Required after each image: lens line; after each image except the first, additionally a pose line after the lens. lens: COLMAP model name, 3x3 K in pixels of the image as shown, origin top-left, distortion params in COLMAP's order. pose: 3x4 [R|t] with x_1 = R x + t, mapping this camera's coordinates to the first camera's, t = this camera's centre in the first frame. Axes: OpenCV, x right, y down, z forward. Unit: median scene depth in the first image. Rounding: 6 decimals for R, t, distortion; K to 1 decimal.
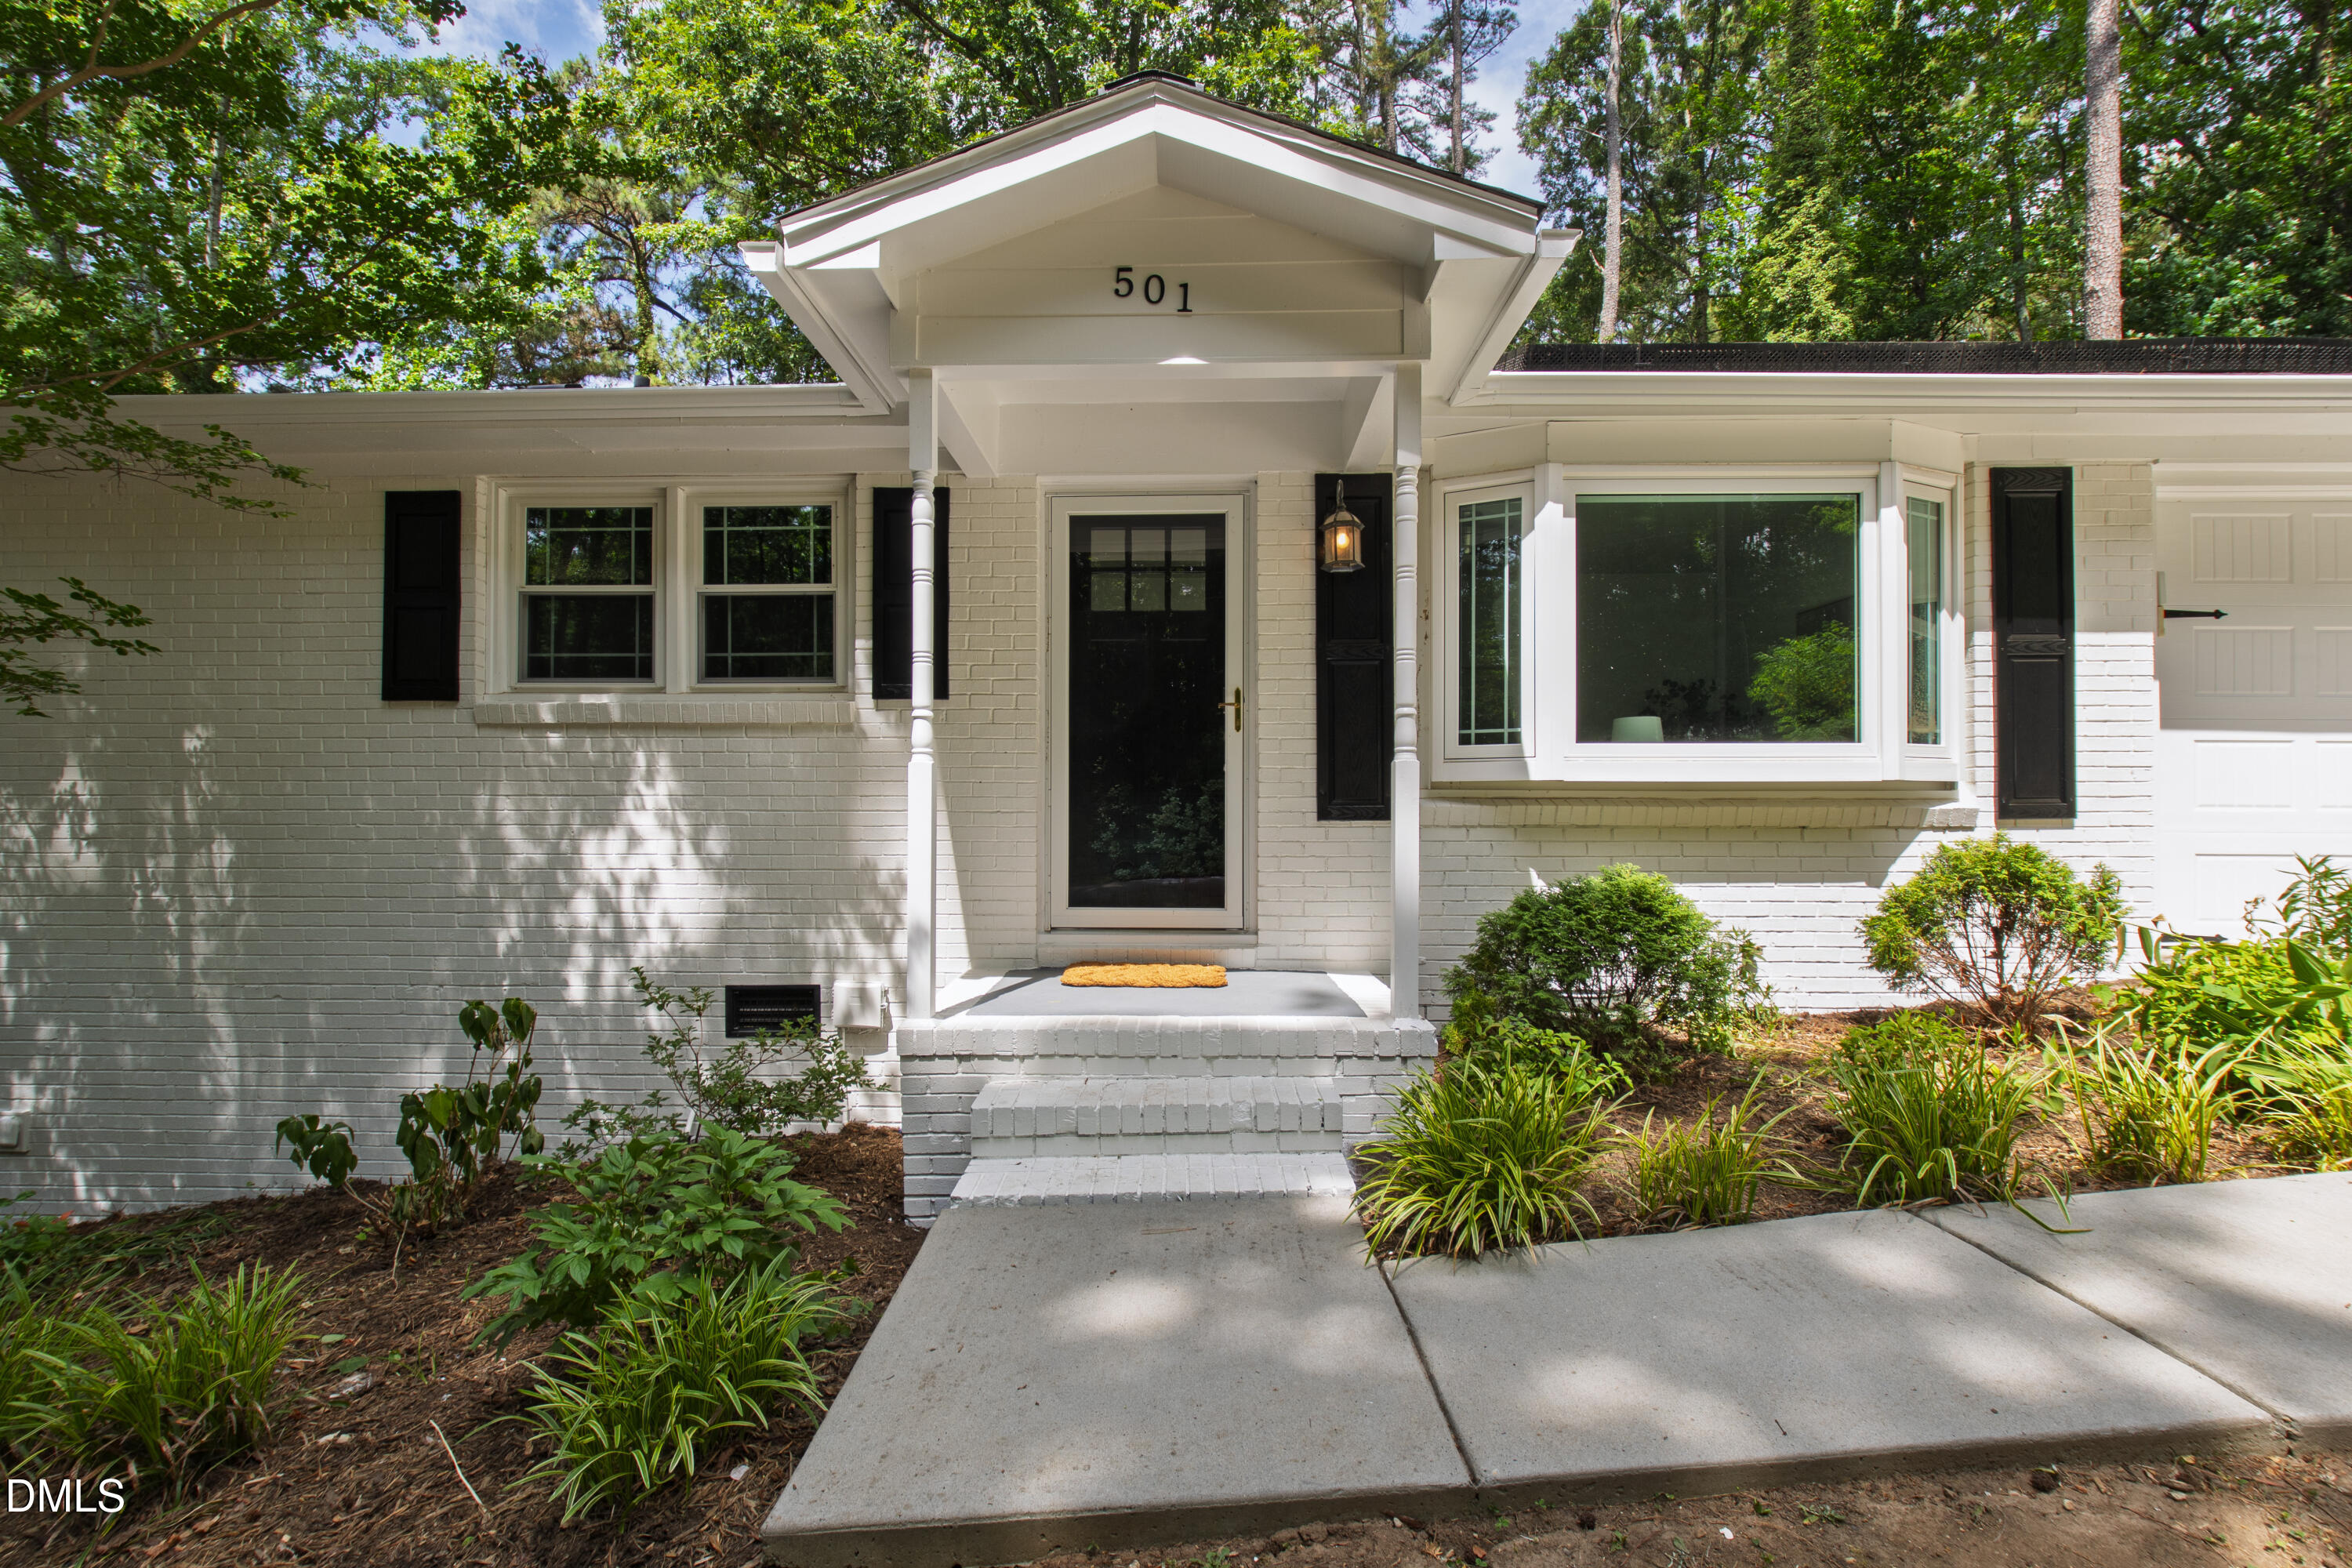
lens RADIAL K [[1055.5, 0, 1156.5], [0, 1055.5, 795.4], [0, 0, 1]] dist [-0.001177, 0.000504]
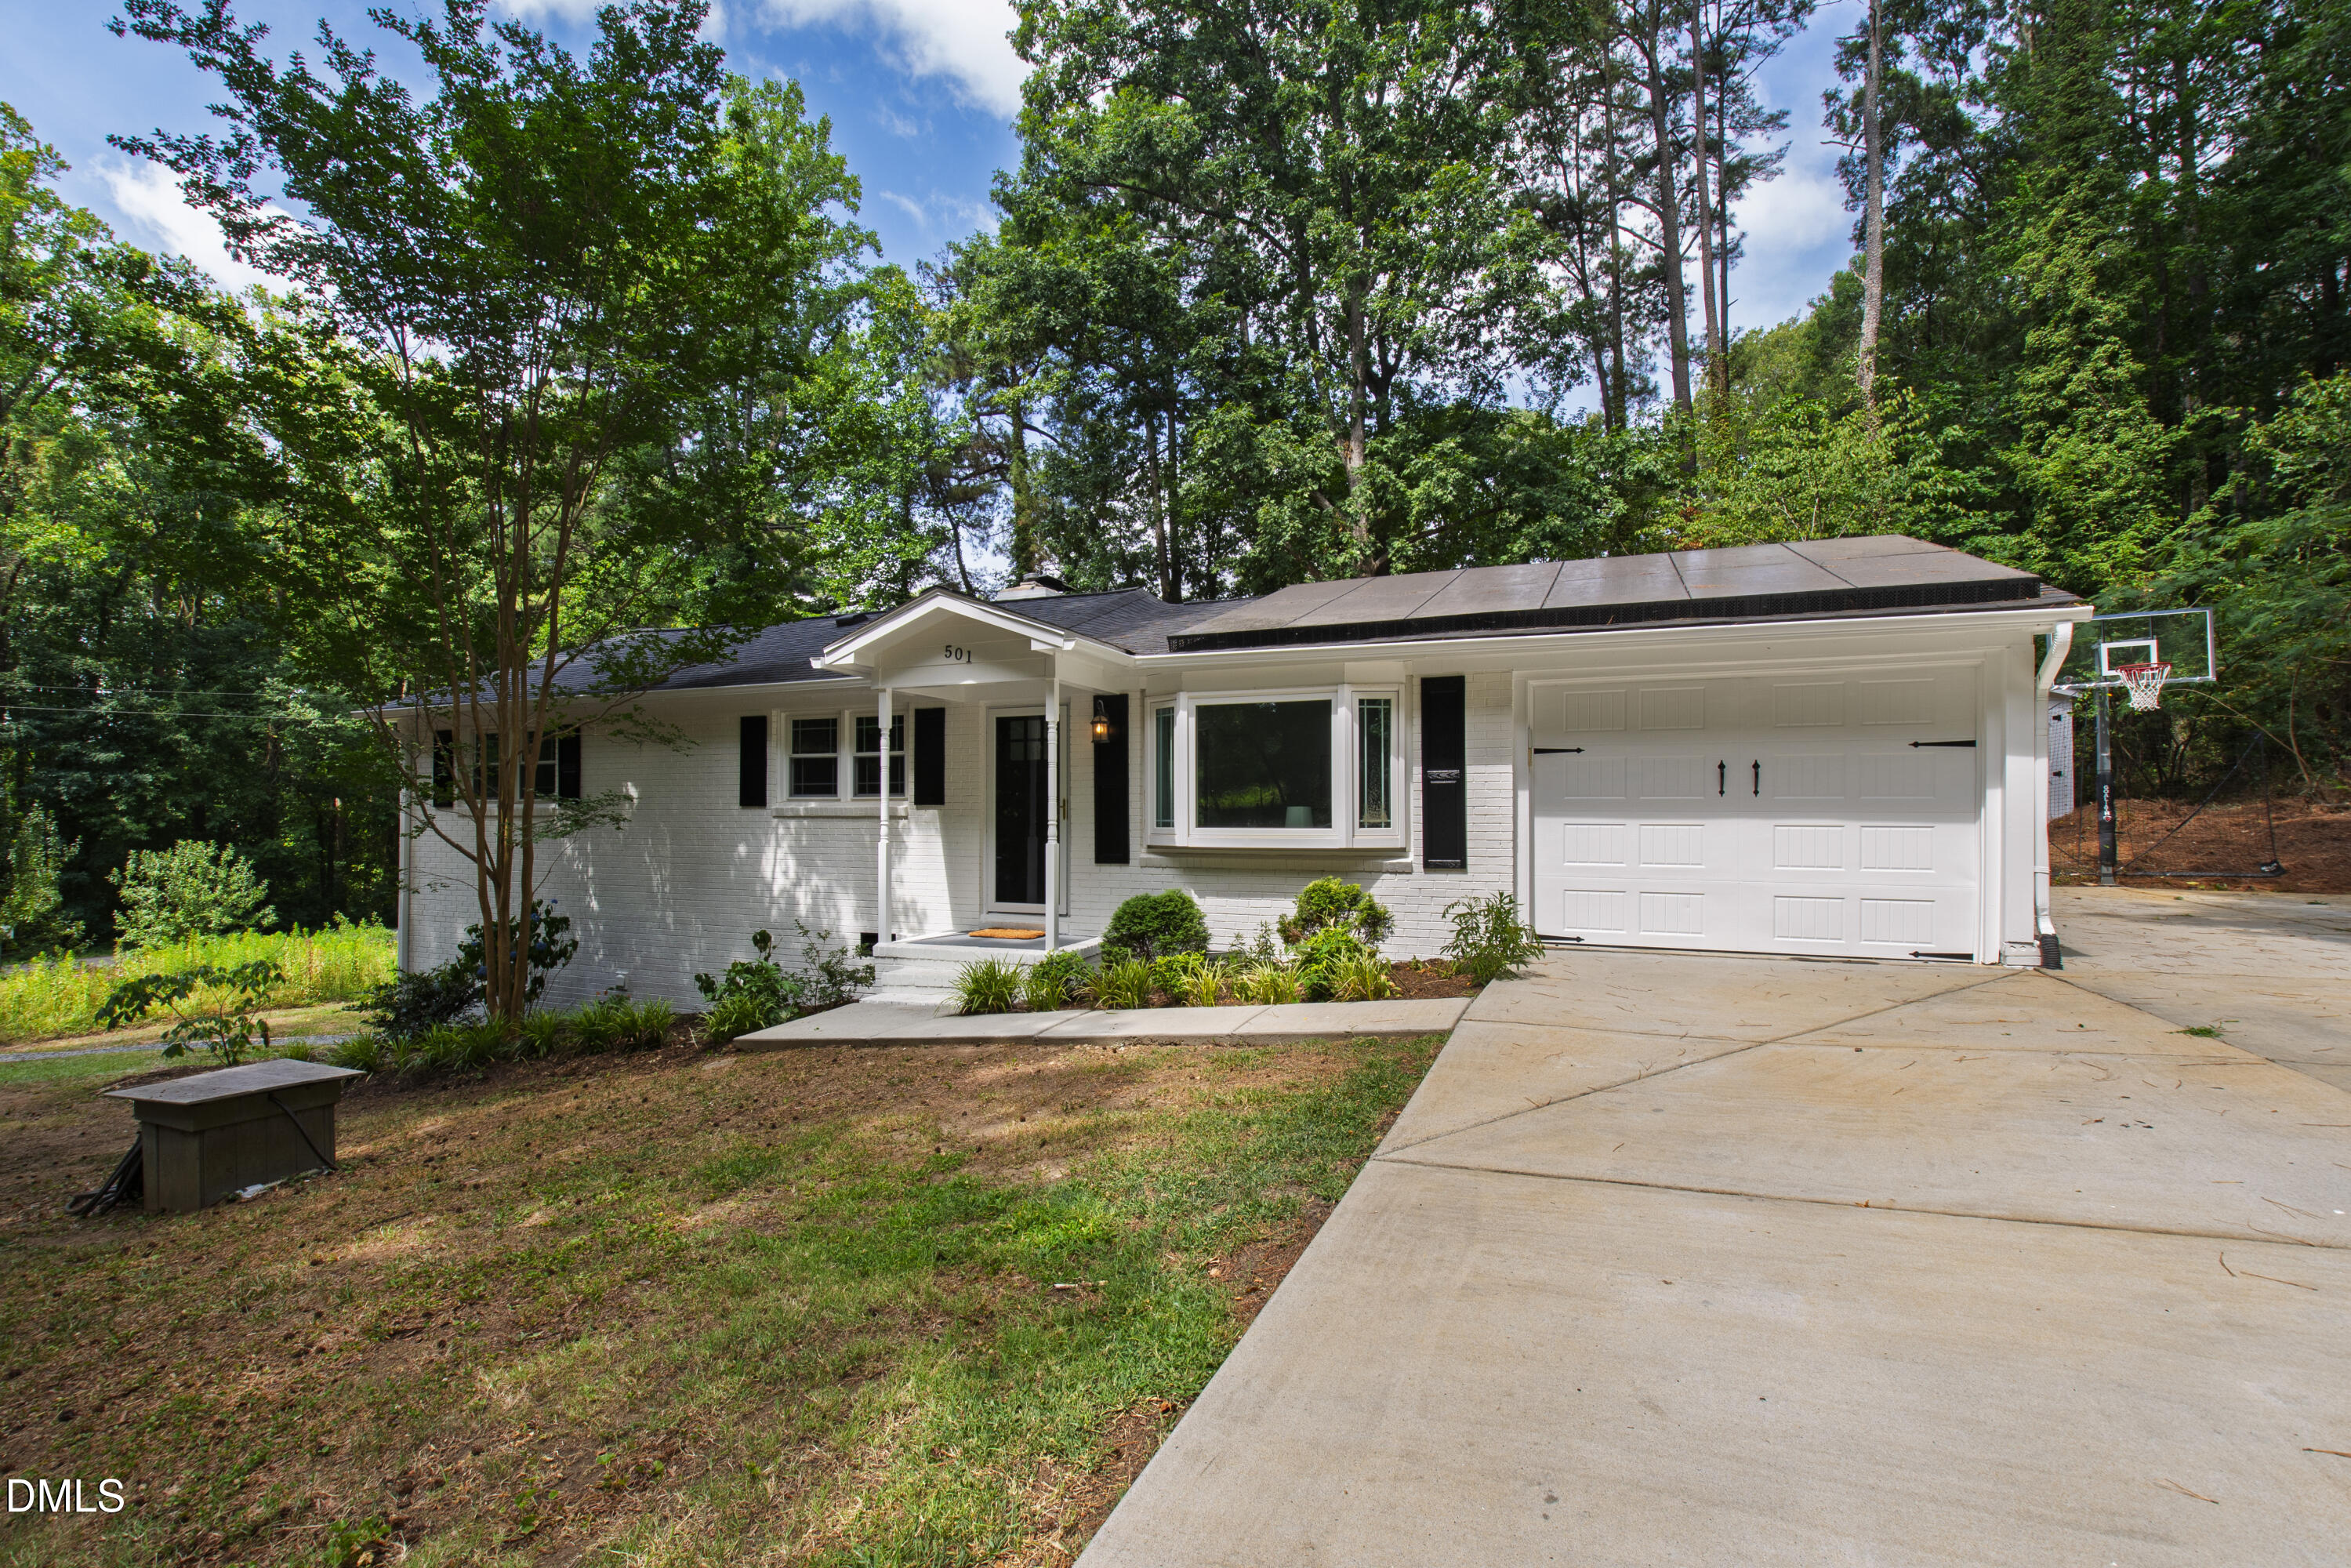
lens RADIAL K [[1055.1, 0, 1153.3], [0, 1055.1, 800.4], [0, 0, 1]] dist [-0.001177, 0.000504]
pose [[0.929241, -0.006578, -0.369415, 1.000094], [0.004771, 0.999972, -0.005805, -0.083868], [0.369443, 0.003632, 0.929246, -0.856056]]
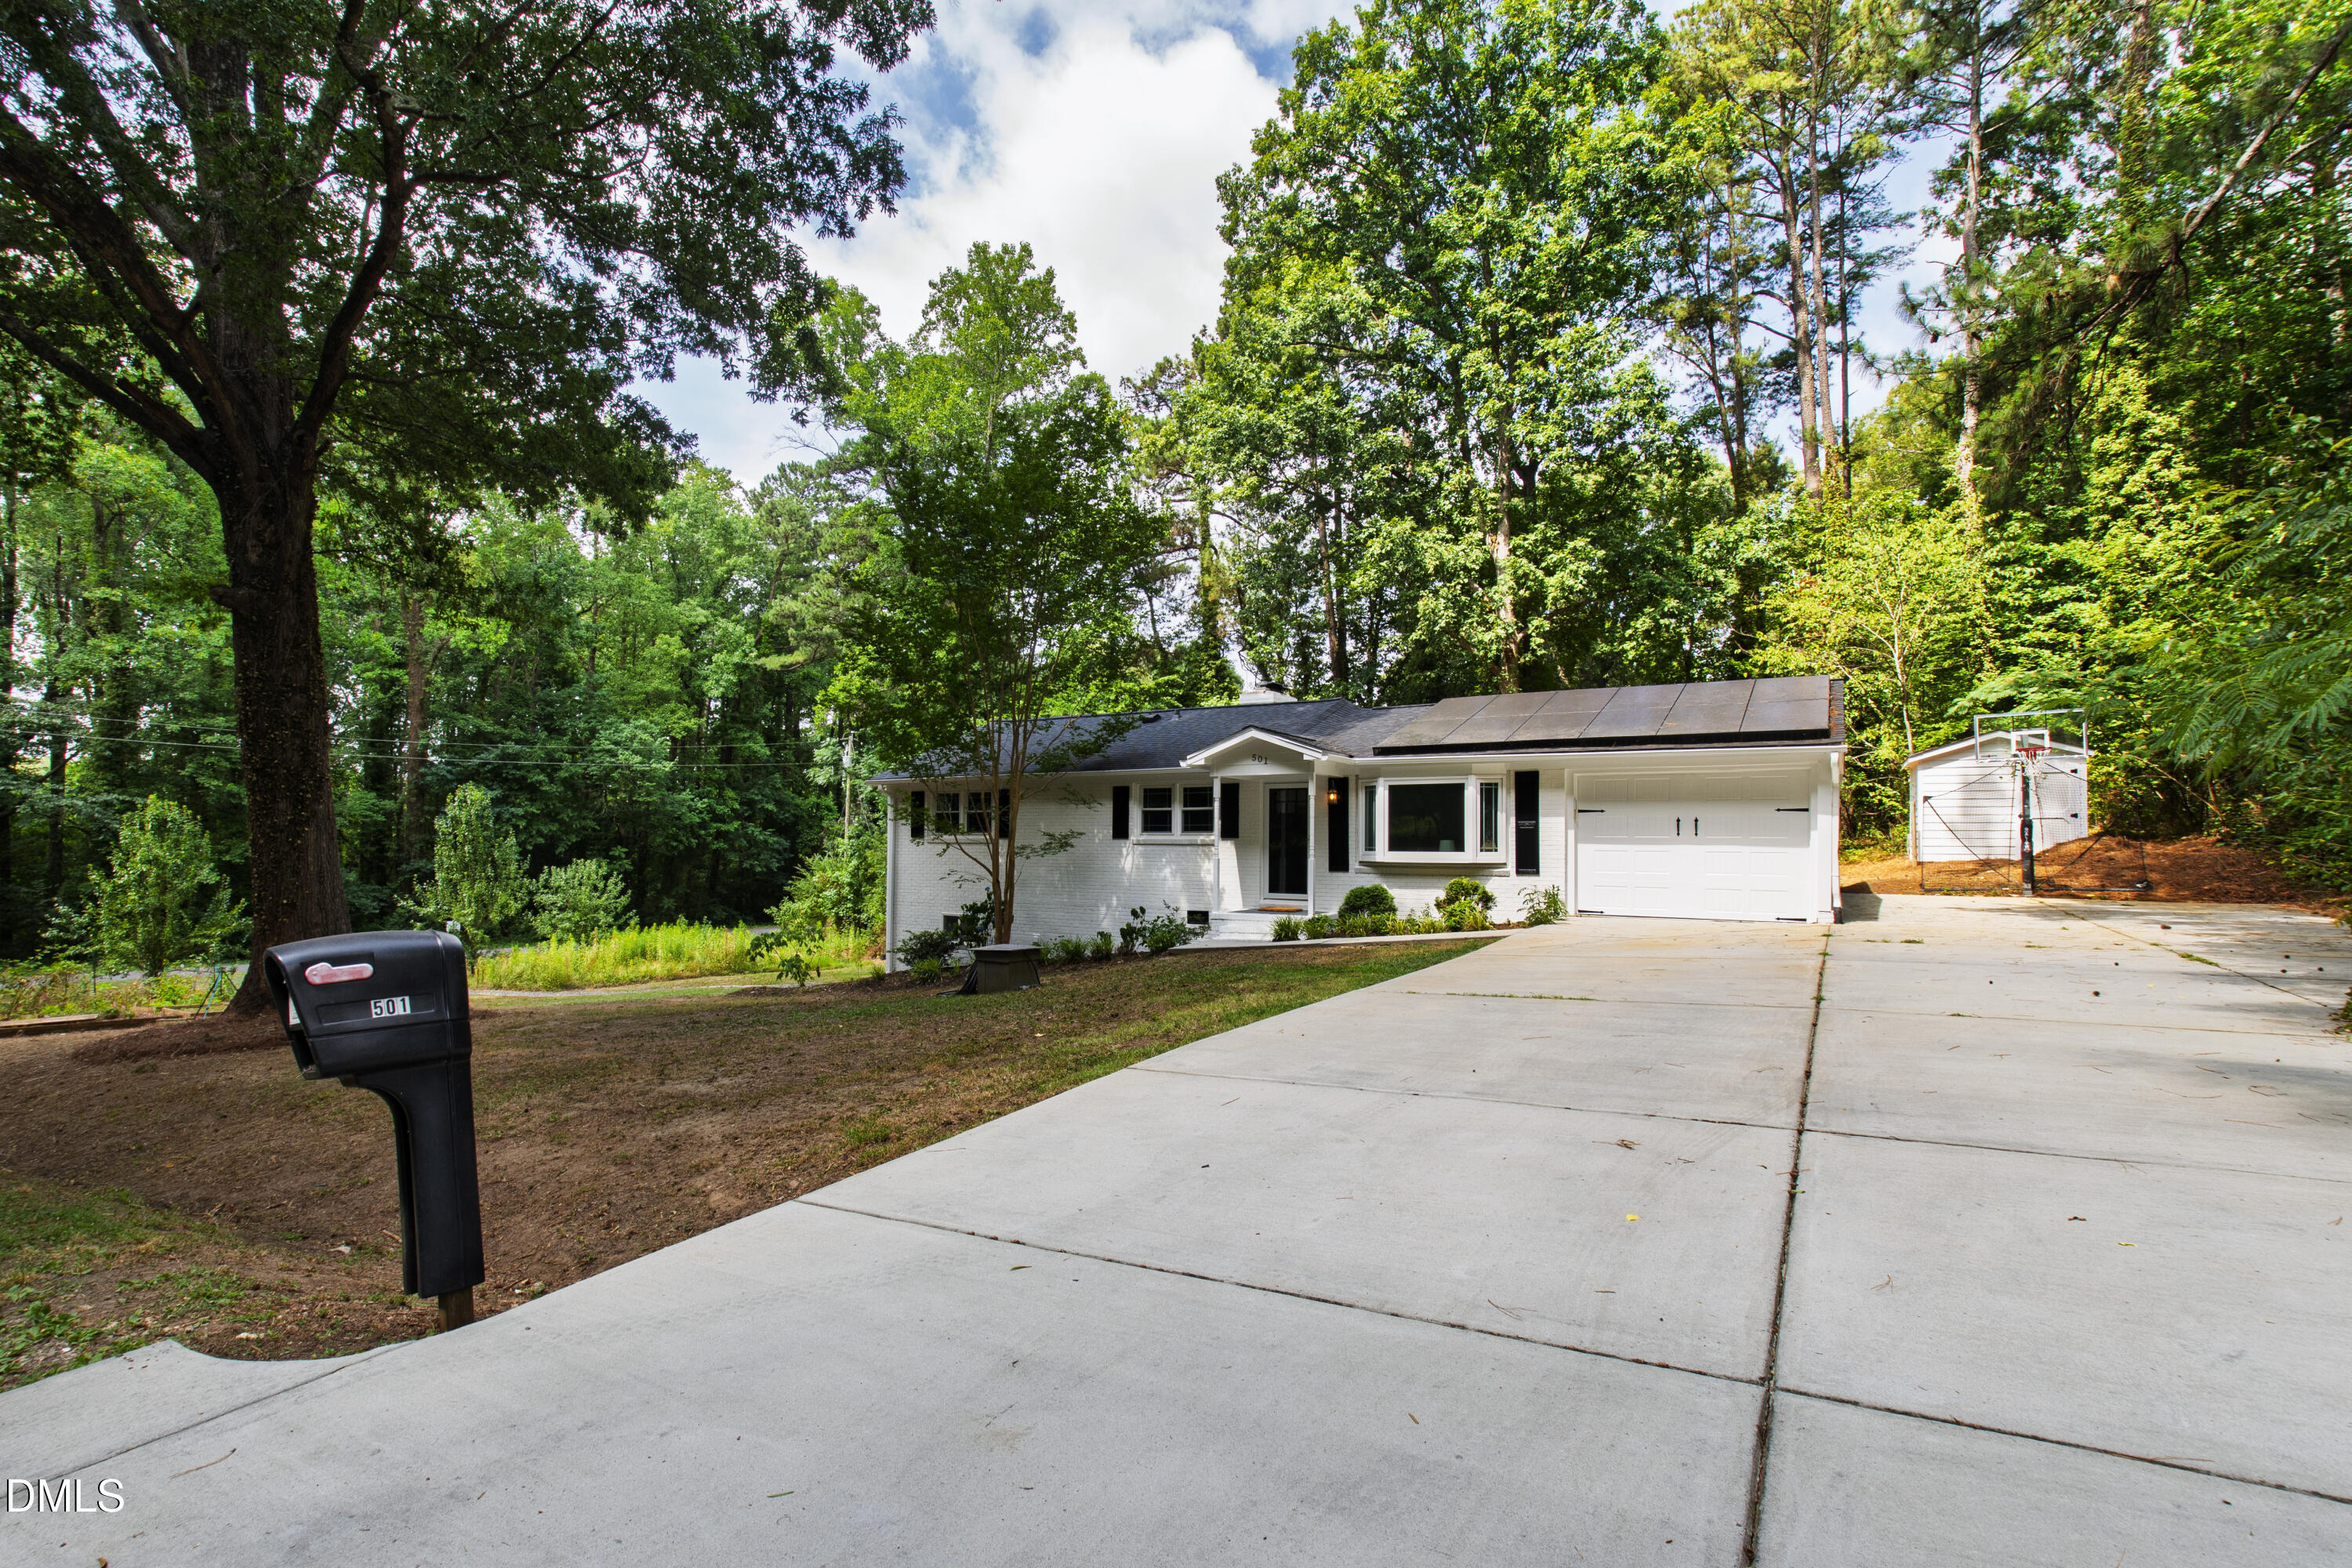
lens RADIAL K [[1055.5, 0, 1124.1], [0, 1055.5, 837.6], [0, 0, 1]] dist [-0.001177, 0.000504]
pose [[0.854951, 0.000091, -0.518709, 1.427995], [0.000830, 0.999998, 0.001544, -0.096265], [0.518709, -0.001750, 0.854949, -2.479903]]
